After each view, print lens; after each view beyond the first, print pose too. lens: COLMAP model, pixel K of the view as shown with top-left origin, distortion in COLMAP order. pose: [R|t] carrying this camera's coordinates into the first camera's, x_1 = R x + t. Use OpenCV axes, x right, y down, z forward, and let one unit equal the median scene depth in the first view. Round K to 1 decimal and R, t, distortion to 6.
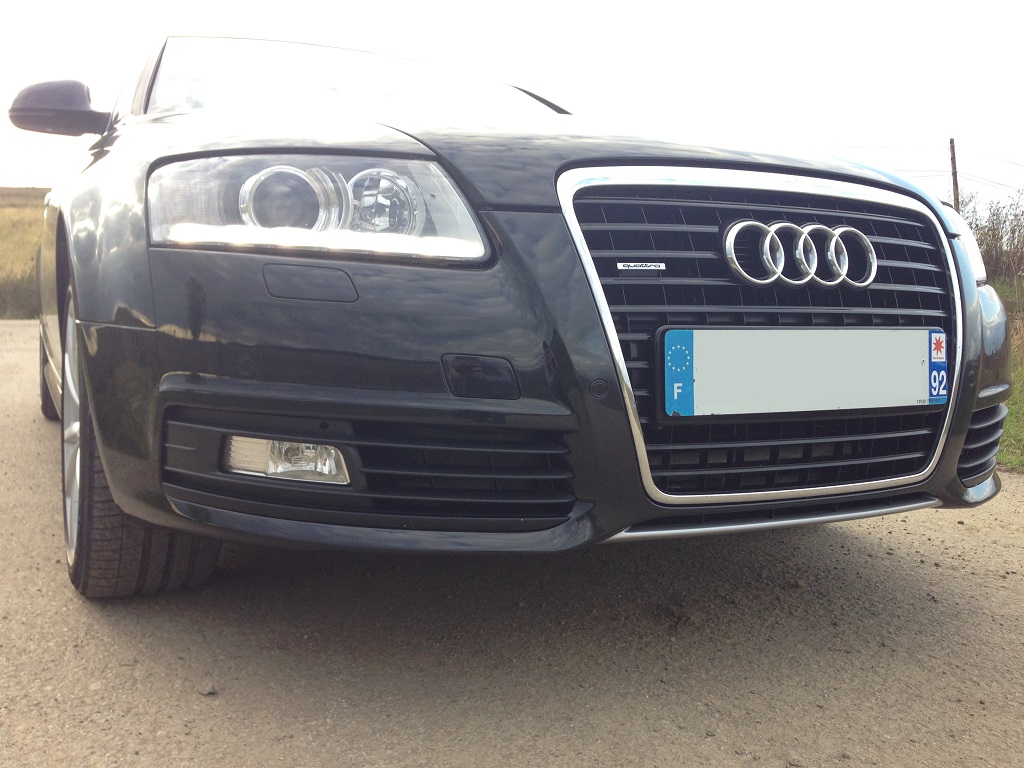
lens RADIAL K [[954.4, 0, 500.4], [0, 954.4, 380.5], [0, 0, 1]] dist [0.159818, -0.276358]
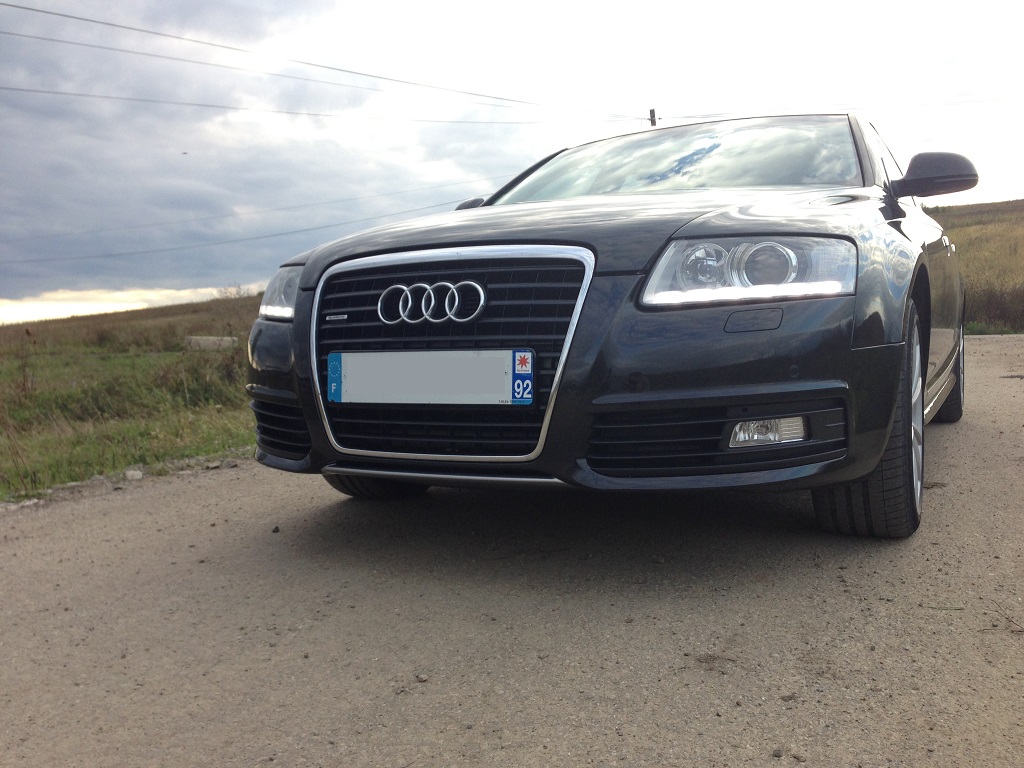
lens RADIAL K [[954.4, 0, 500.4], [0, 954.4, 380.5], [0, 0, 1]] dist [0.159818, -0.276358]
pose [[0.551290, 0.012553, -0.834219, 1.592280], [-0.023509, 0.999724, -0.000492, -0.008039], [0.833982, 0.019882, 0.551433, 0.245479]]
